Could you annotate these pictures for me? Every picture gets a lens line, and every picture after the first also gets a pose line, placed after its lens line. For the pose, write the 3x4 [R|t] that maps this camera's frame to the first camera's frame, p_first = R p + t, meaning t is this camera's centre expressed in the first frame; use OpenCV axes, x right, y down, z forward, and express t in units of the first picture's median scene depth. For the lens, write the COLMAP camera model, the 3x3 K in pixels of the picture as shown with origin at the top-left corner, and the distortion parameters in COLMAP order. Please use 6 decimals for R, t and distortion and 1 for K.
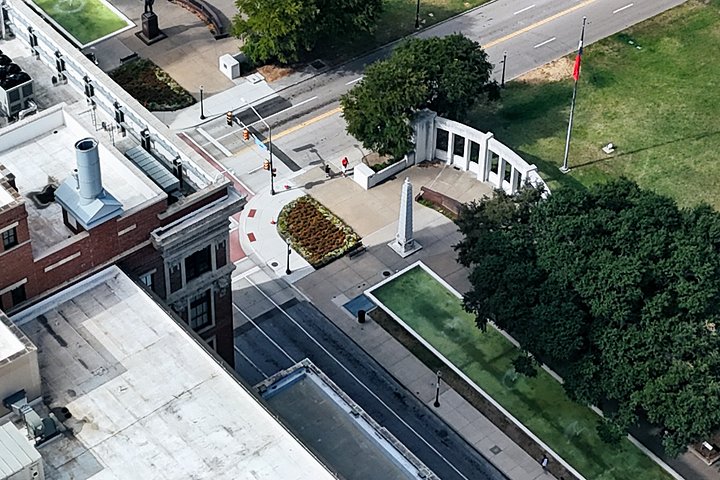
lens RADIAL K [[1809.0, 0, 360.0], [0, 1809.0, 240.0], [0, 0, 1]] dist [0.250126, -1.150259]
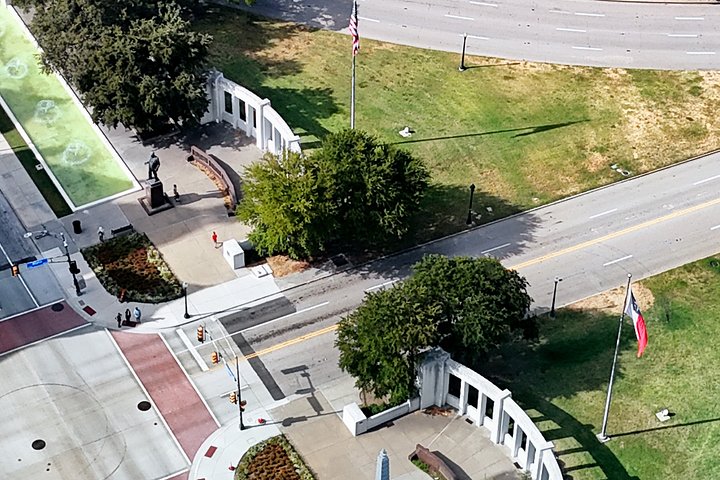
lens RADIAL K [[1809.0, 0, 360.0], [0, 1809.0, 240.0], [0, 0, 1]] dist [0.250126, -1.150259]
pose [[0.984645, 0.118018, -0.128628, 0.104200], [-0.117980, 0.992984, 0.007944, -0.126177], [0.128663, 0.007353, 0.991661, 0.175766]]
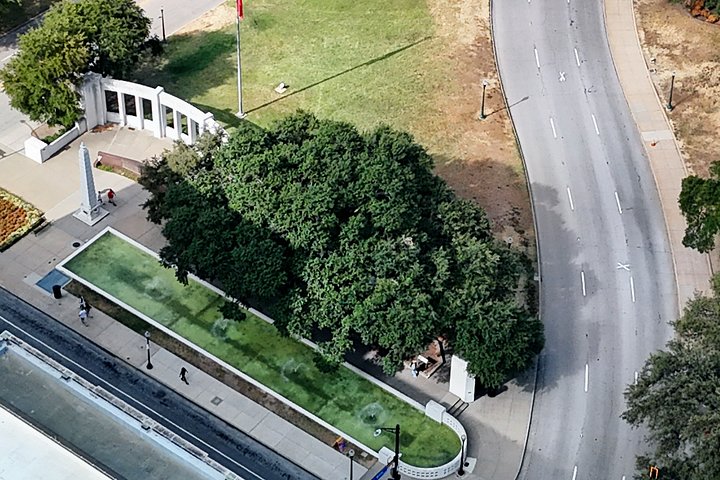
lens RADIAL K [[1809.0, 0, 360.0], [0, 1809.0, 240.0], [0, 0, 1]] dist [0.250126, -1.150259]
pose [[0.972956, -0.156642, 0.169761, -0.002316], [0.155451, 0.987634, 0.020372, 0.019155], [-0.170853, 0.006568, 0.985275, 0.018501]]
